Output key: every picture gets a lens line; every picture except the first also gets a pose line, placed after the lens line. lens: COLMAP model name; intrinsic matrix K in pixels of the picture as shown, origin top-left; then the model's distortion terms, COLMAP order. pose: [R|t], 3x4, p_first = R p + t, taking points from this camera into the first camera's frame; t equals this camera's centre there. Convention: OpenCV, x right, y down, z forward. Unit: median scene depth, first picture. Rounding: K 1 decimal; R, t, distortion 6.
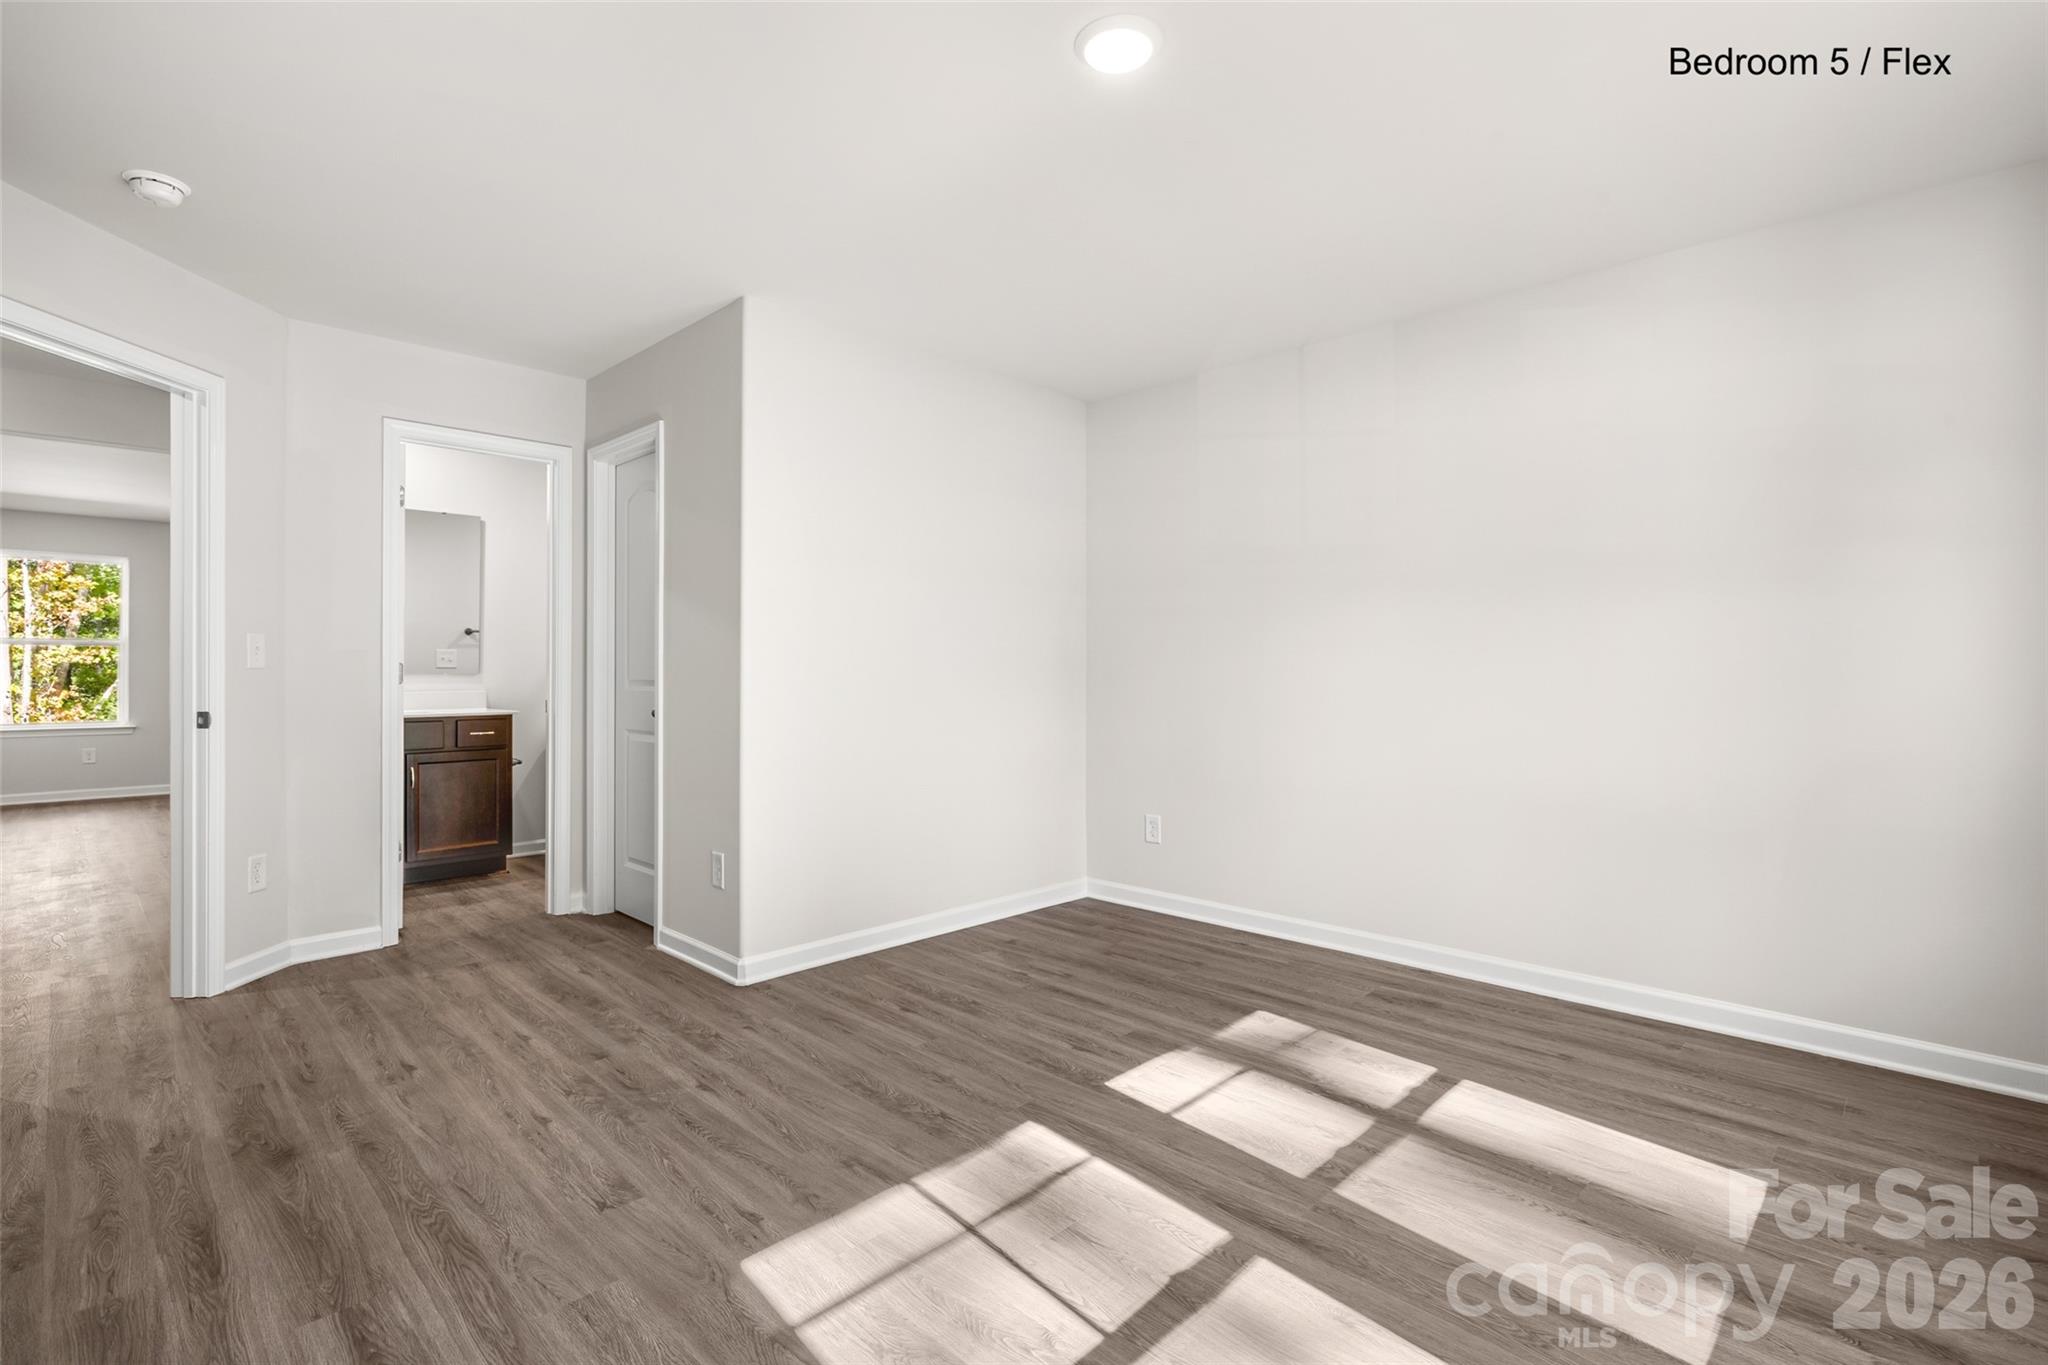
lens RADIAL K [[961.4, 0, 1022.3], [0, 961.4, 671.4], [0, 0, 1]] dist [-0.011206, 0.000424]
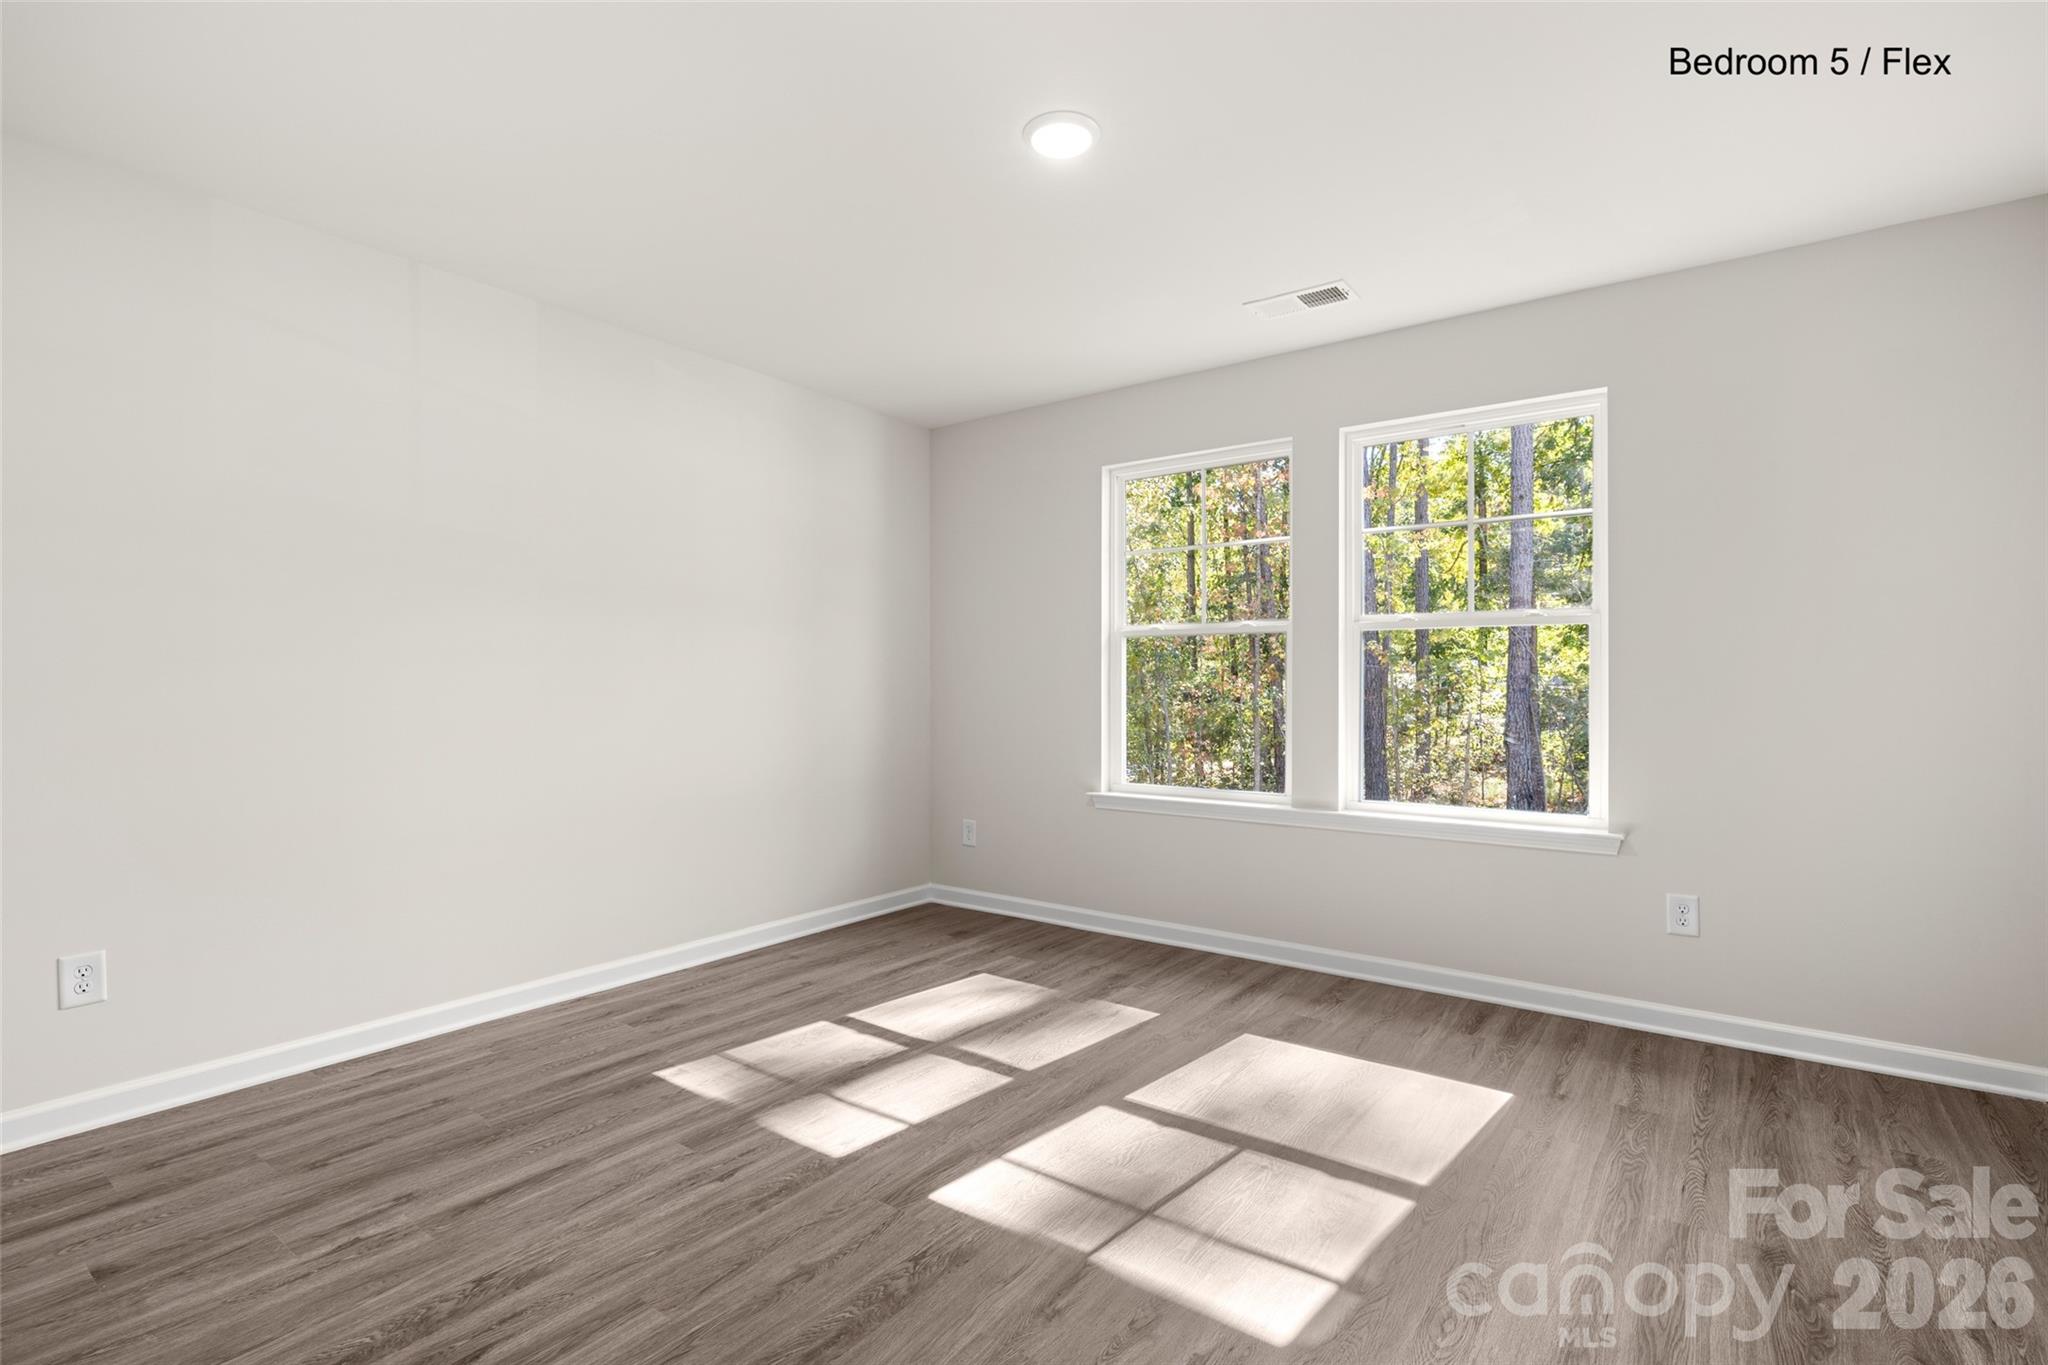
lens RADIAL K [[961.4, 0, 1022.4], [0, 961.4, 672.0], [0, 0, 1]] dist [-0.011206, 0.000424]
pose [[-0.145067, 0.011206, 0.989358, -0.693942], [0.001280, 0.999937, -0.011138, -0.001849], [-0.989421, -0.000350, -0.145072, 0.824453]]
